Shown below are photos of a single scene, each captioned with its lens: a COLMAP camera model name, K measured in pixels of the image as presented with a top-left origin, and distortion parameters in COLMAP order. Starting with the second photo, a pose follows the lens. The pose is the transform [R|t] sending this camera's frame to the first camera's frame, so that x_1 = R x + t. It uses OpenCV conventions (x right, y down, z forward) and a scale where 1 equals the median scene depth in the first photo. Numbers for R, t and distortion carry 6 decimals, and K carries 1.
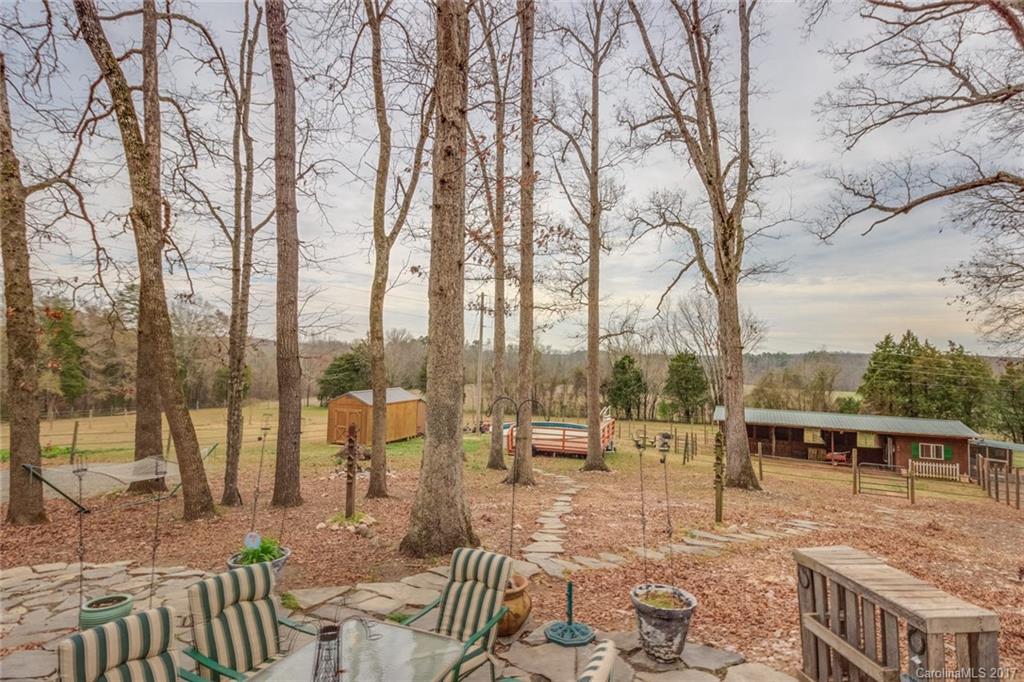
lens RADIAL K [[489.8, 0, 529.8], [0, 489.8, 337.7], [0, 0, 1]] dist [-0.001701, -0.000374]
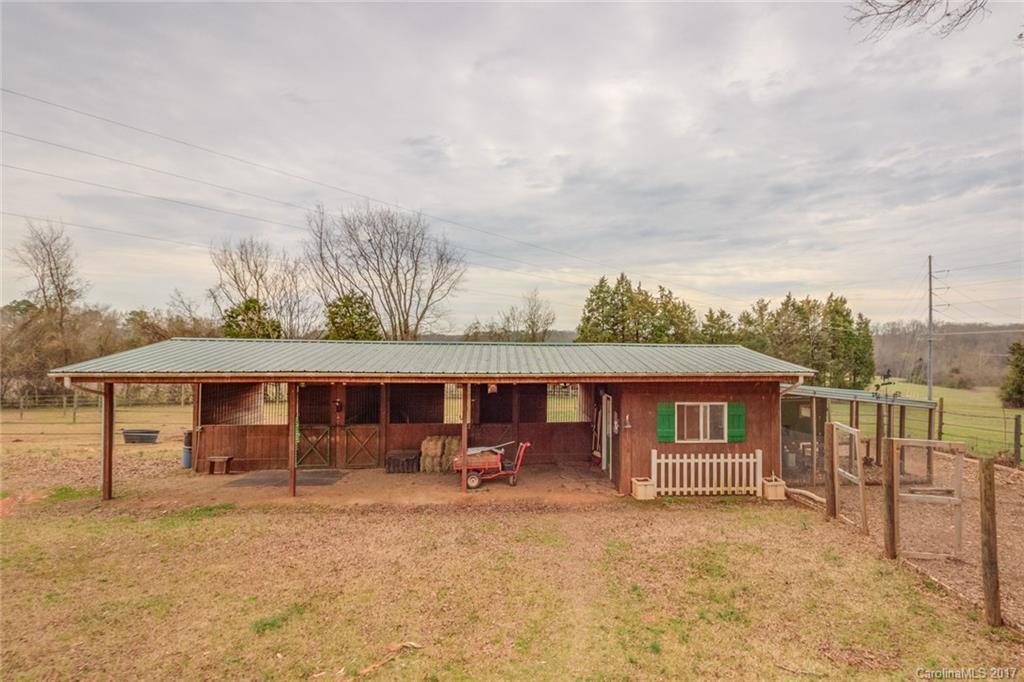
lens RADIAL K [[489.8, 0, 529.8], [0, 489.8, 337.7], [0, 0, 1]] dist [-0.001701, -0.000374]
pose [[0.883806, -0.009430, 0.467759, 0.436741], [-0.007310, 0.999396, 0.033960, 0.128179], [-0.467797, -0.033433, 0.883203, 0.598898]]
